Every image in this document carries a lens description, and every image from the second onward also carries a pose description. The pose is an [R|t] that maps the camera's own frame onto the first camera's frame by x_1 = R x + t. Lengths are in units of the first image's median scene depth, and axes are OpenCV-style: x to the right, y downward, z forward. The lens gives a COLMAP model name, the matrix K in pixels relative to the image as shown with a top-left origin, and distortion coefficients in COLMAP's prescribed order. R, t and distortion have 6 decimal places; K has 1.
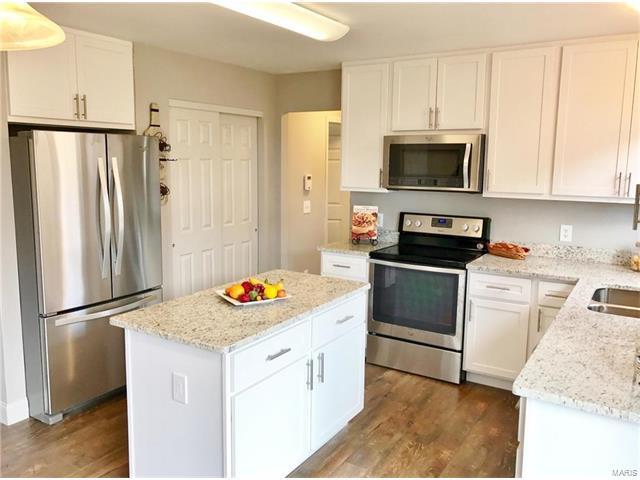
lens RADIAL K [[526.0, 0, 320.5], [0, 526.0, 237.9], [0, 0, 1]] dist [0.091350, -0.138414]
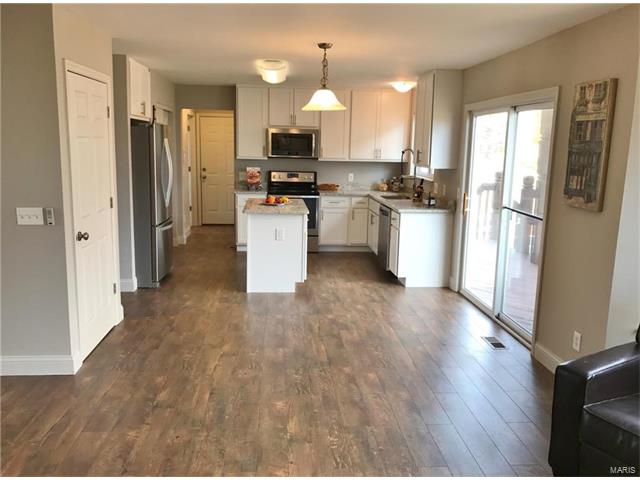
lens RADIAL K [[526.0, 0, 320.5], [0, 526.0, 237.9], [0, 0, 1]] dist [0.091350, -0.138414]
pose [[0.807343, -0.096751, 0.582096, -0.836072], [0.075282, 0.995294, 0.061016, 0.088621], [-0.585260, -0.005439, 0.810827, -0.600634]]
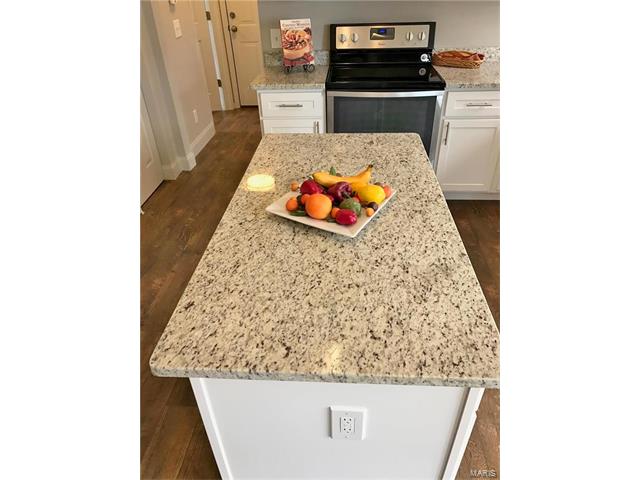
lens RADIAL K [[397.1, 0, 323.1], [0, 397.1, 238.7], [0, 0, 1]] dist [0.008457, 0.002051]
pose [[0.883774, -0.291653, 0.365899, -0.204825], [0.104183, 0.885001, 0.453783, -0.039013], [-0.456168, -0.362921, 0.812526, 0.403667]]
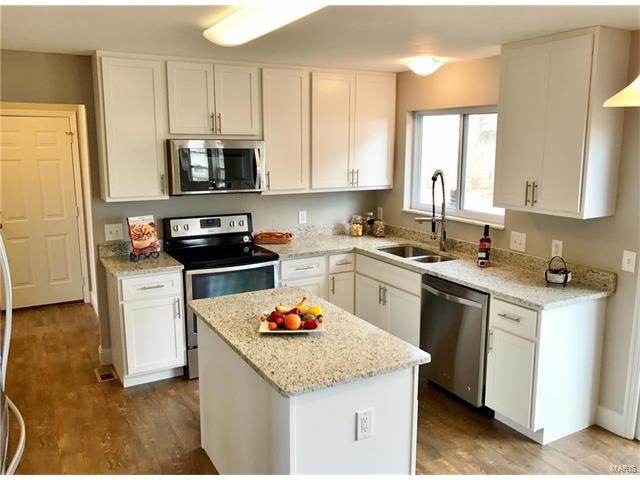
lens RADIAL K [[526.0, 0, 320.5], [0, 526.0, 237.9], [0, 0, 1]] dist [0.091350, -0.138414]
pose [[0.495196, -0.164262, 0.853112, -0.576175], [0.134649, 0.984609, 0.111423, -0.090233], [-0.858284, 0.059694, 0.509692, 0.300571]]
